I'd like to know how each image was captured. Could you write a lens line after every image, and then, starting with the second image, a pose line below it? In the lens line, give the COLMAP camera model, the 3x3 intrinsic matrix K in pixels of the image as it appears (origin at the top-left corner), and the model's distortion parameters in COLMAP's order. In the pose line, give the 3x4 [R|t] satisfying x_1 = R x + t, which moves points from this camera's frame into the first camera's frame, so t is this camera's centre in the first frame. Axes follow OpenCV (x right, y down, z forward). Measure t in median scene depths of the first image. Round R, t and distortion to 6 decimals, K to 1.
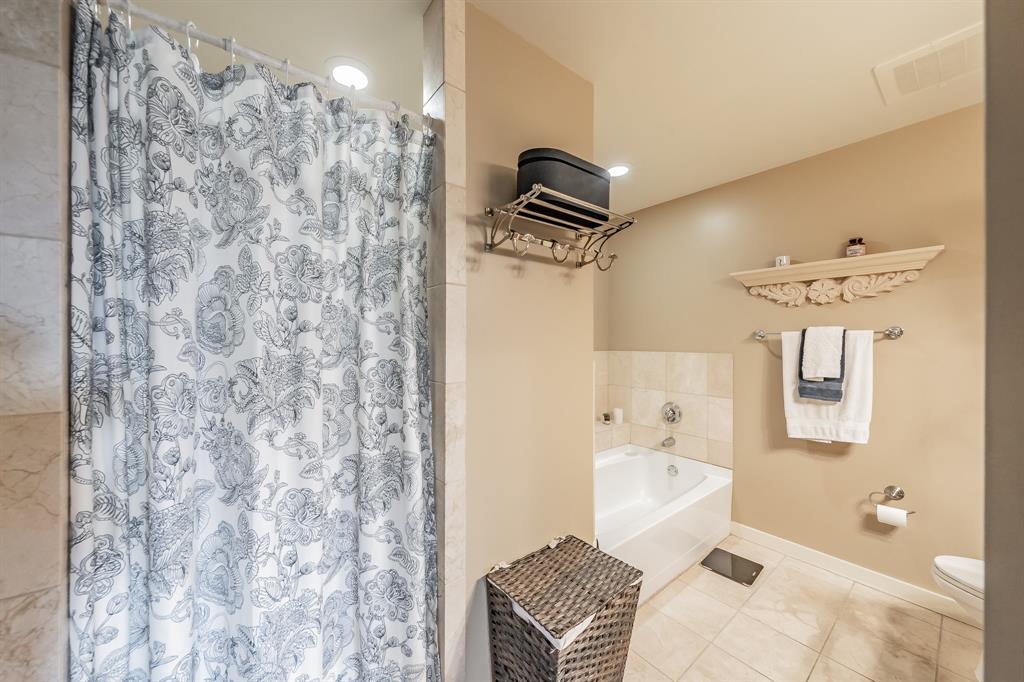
lens RADIAL K [[365.0, 0, 507.7], [0, 365.0, 339.2], [0, 0, 1]] dist [-0.003177, 0.000222]
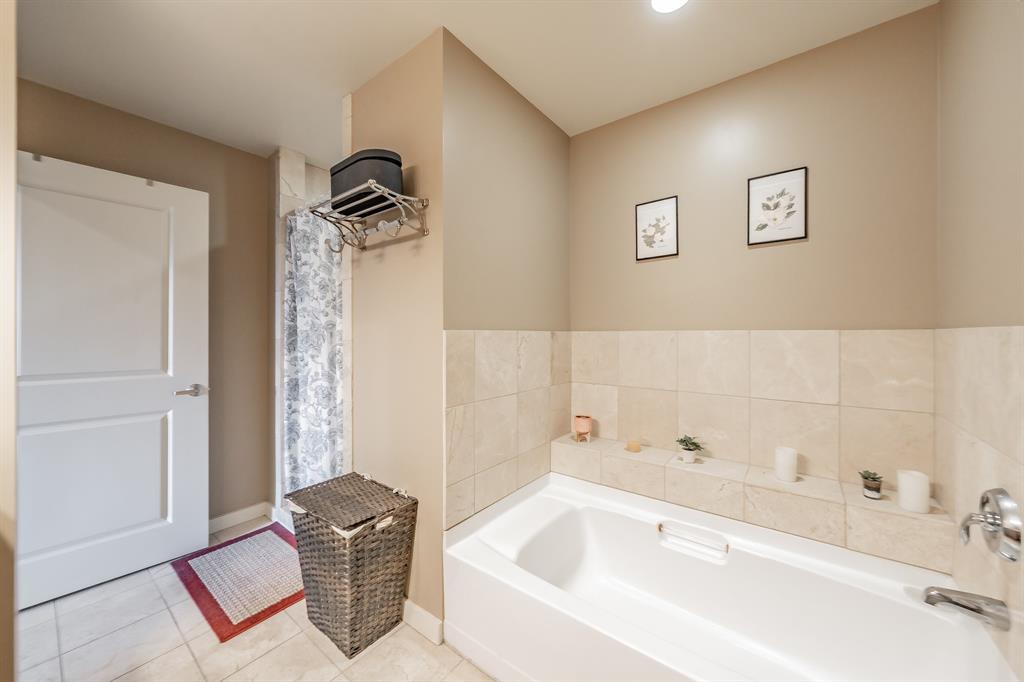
lens RADIAL K [[380.8, 0, 511.2], [0, 380.8, 331.9], [0, 0, 1]] dist [-0.001340, -0.000275]
pose [[0.240490, 0.005089, -0.970638, 1.262272], [0.014678, 0.999853, 0.008879, 0.054745], [0.970541, -0.016383, 0.240380, 1.007072]]
